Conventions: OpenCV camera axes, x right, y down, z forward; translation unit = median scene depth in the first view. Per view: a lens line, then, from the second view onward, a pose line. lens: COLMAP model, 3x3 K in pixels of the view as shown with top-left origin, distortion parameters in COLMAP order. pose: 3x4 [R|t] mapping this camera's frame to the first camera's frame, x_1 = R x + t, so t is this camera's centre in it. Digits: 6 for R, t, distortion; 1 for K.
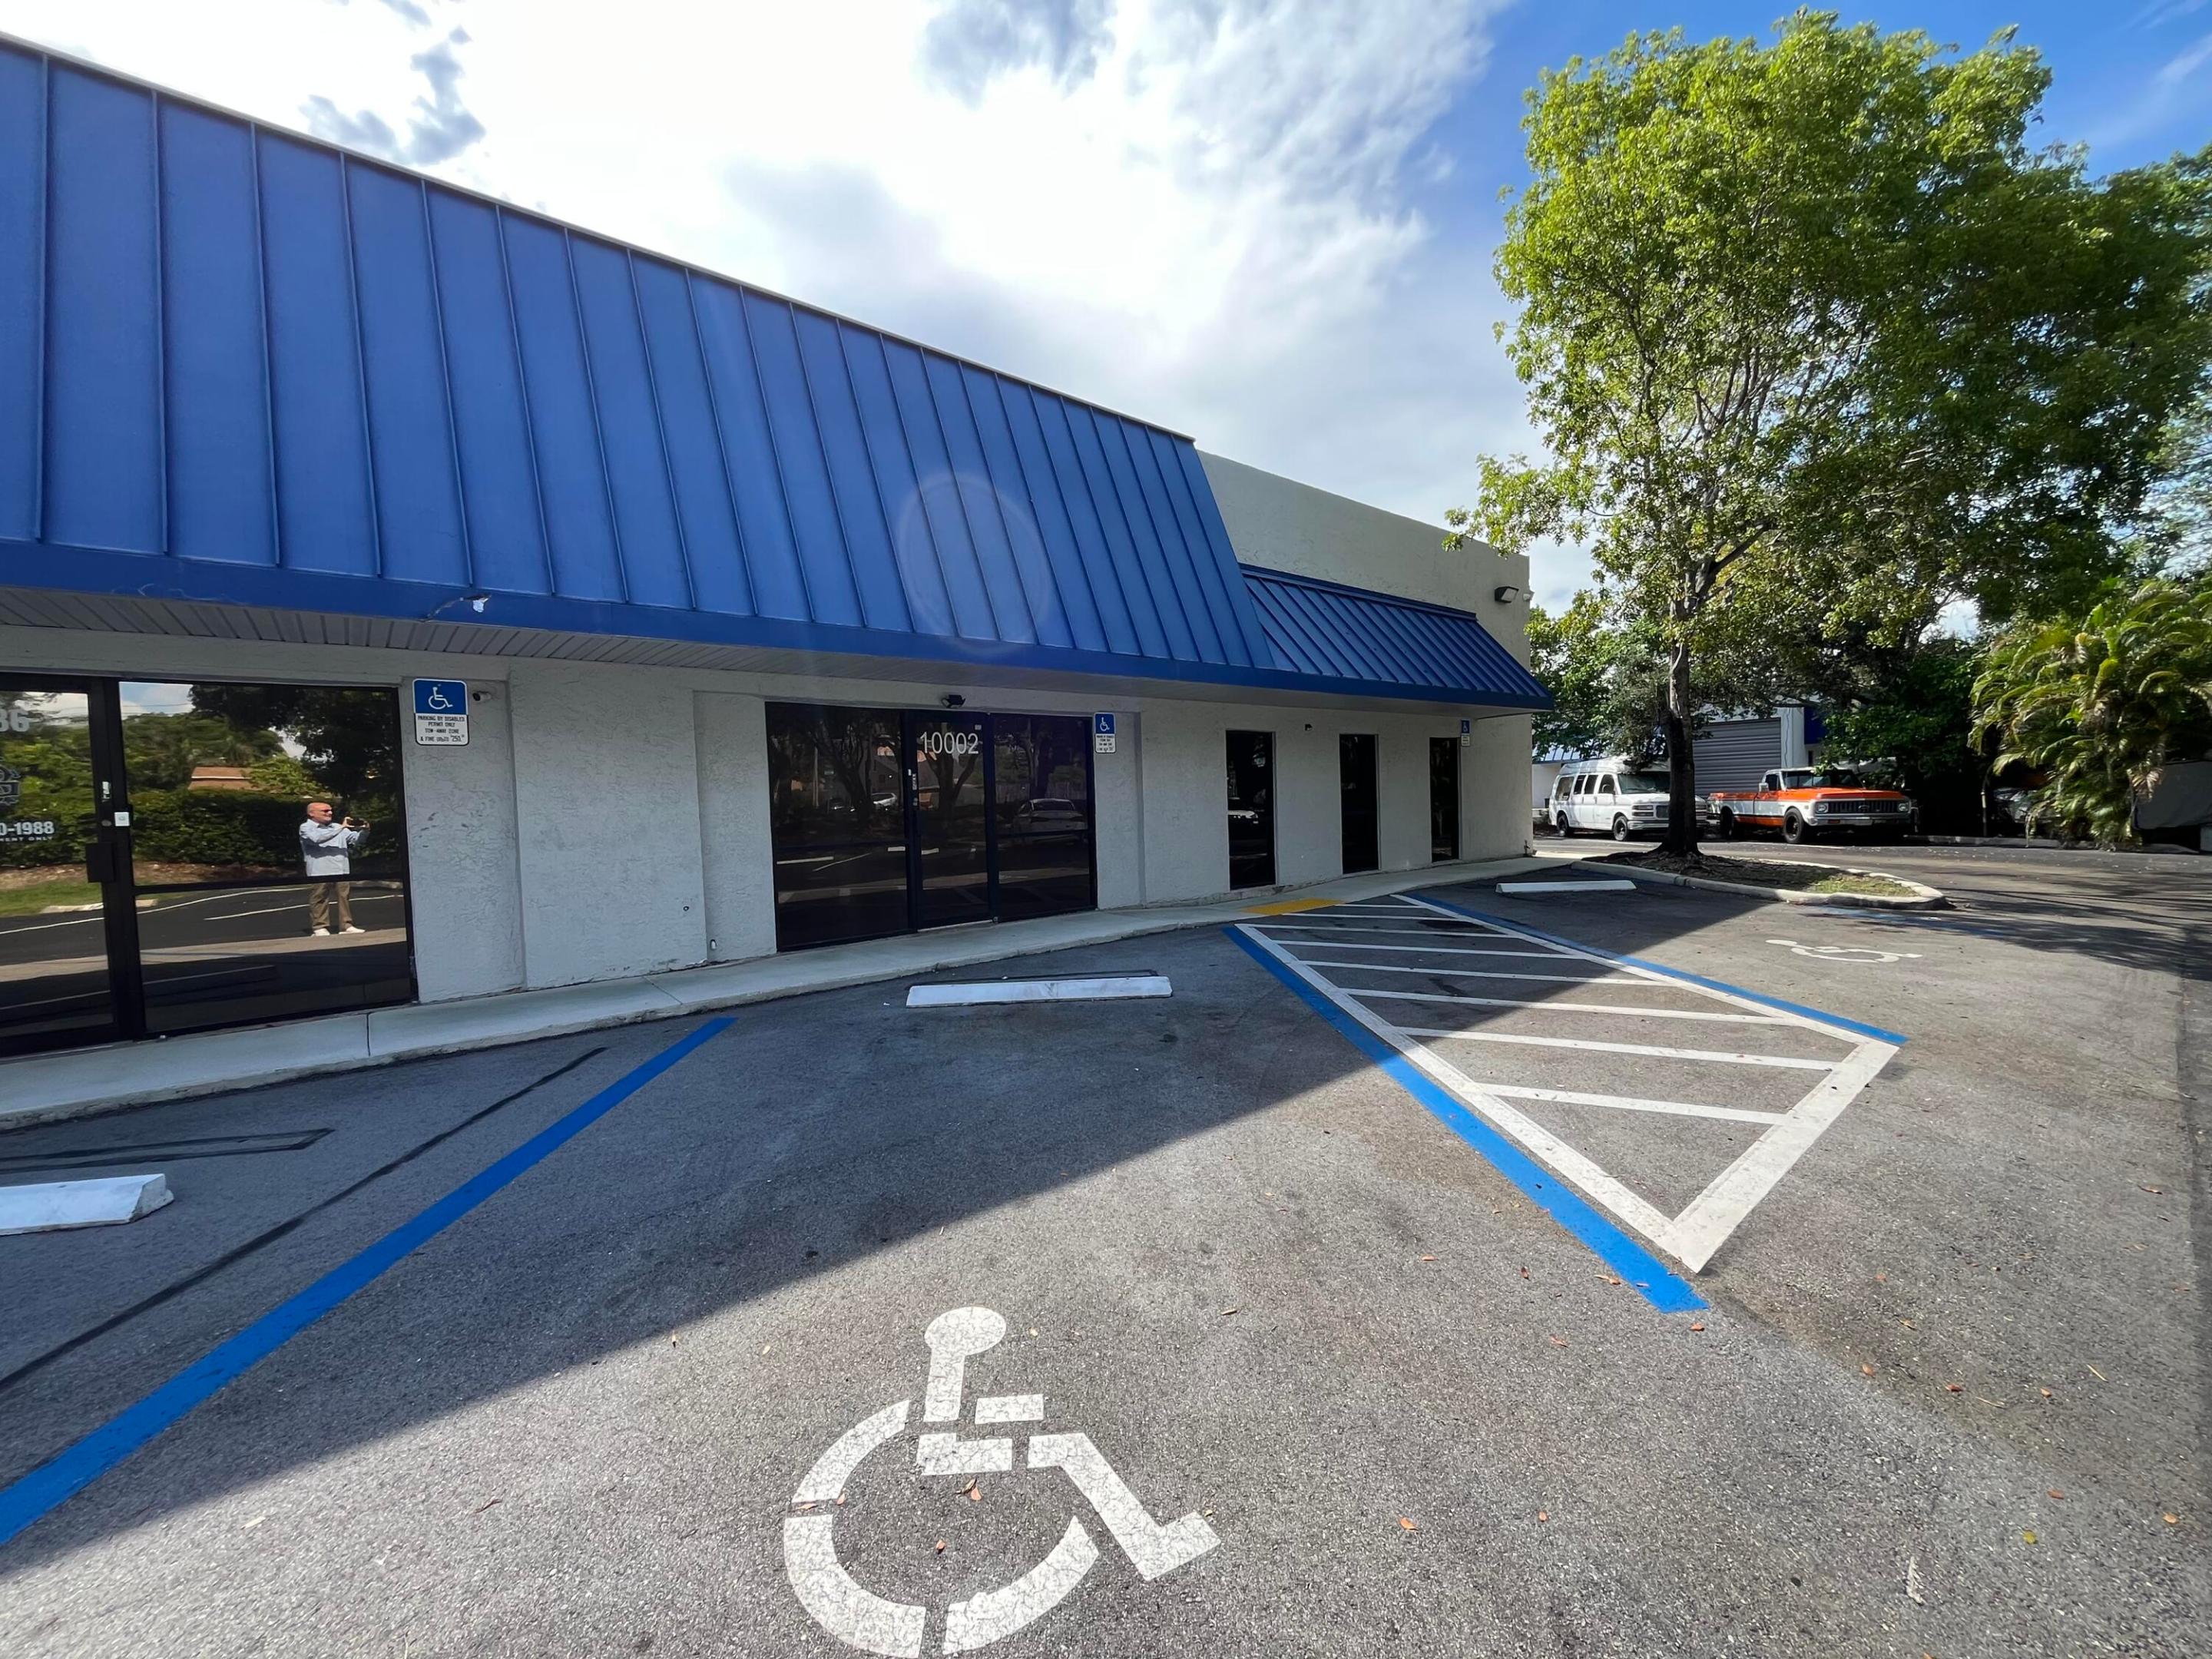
lens RADIAL K [[1574.5, 0, 1106.5], [0, 1574.5, 840.7], [0, 0, 1]] dist [0.001158, -0.007573]
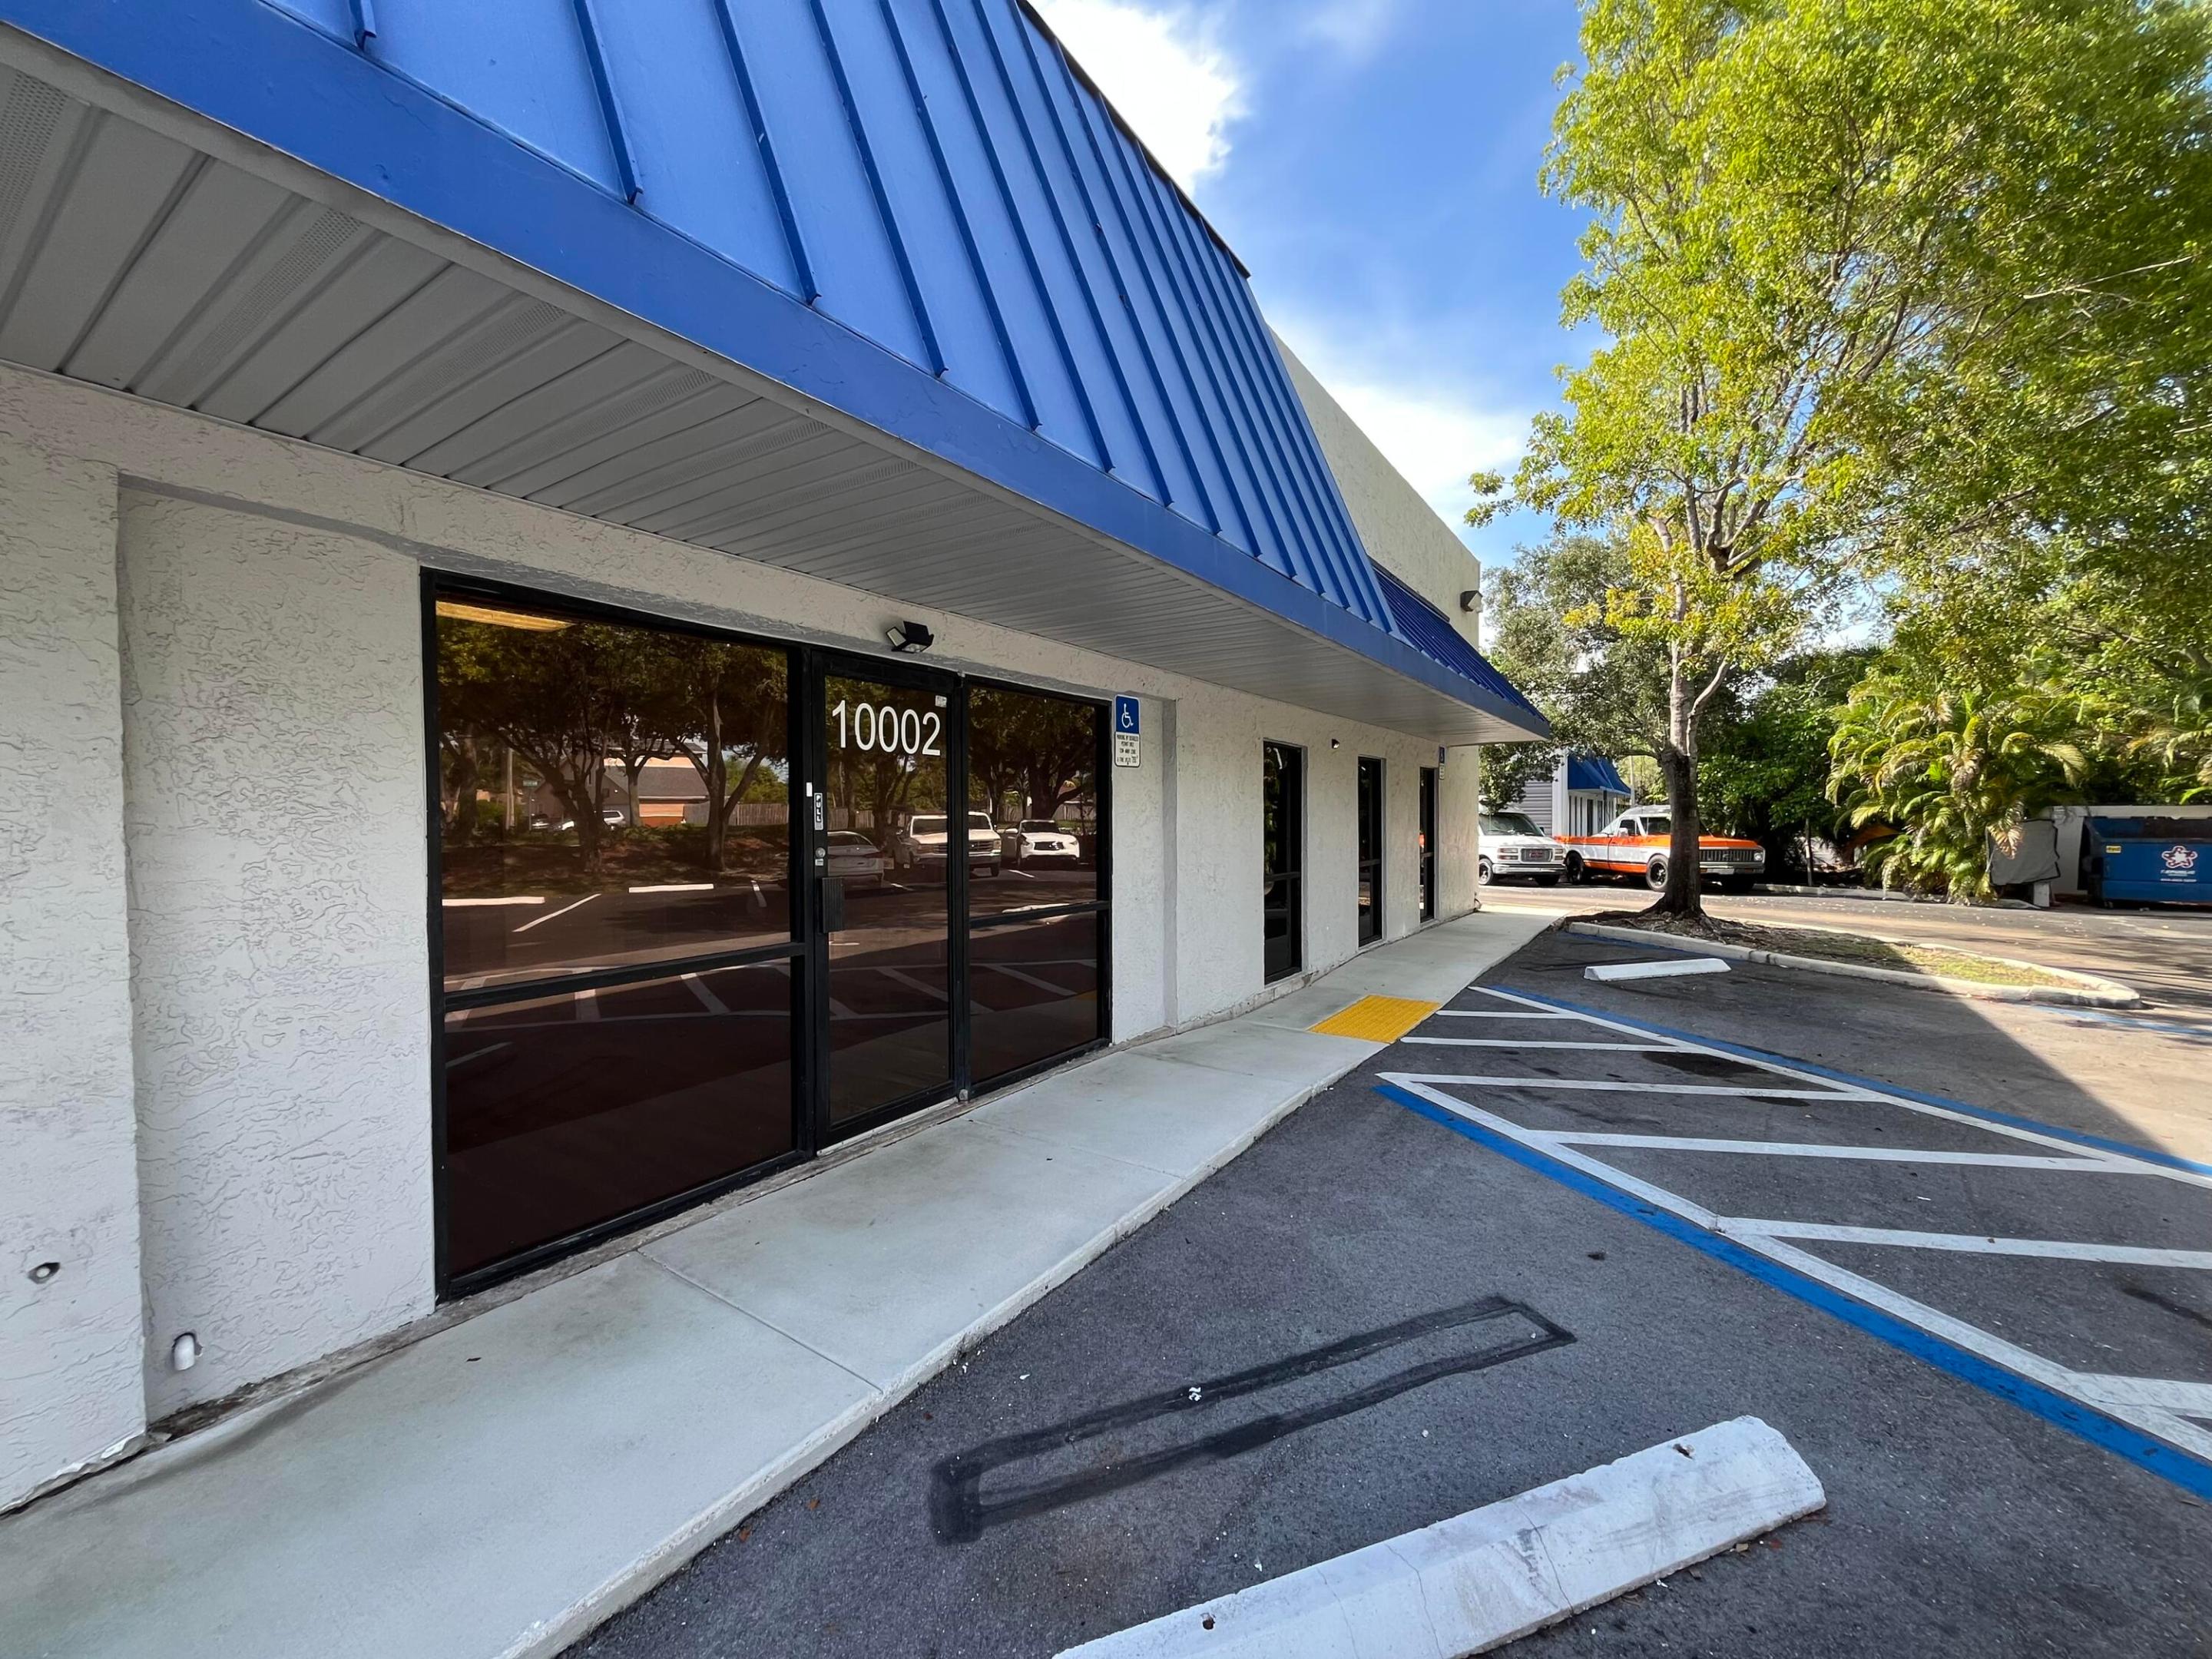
lens RADIAL K [[1019.2, 0, 1105.7], [0, 1019.2, 806.5], [0, 0, 1]] dist [0.001614, -0.000045]
pose [[0.934526, 0.029123, 0.354702, -0.121862], [-0.018139, 0.999249, -0.034255, -0.025144], [-0.355433, 0.025578, 0.934352, 0.581301]]
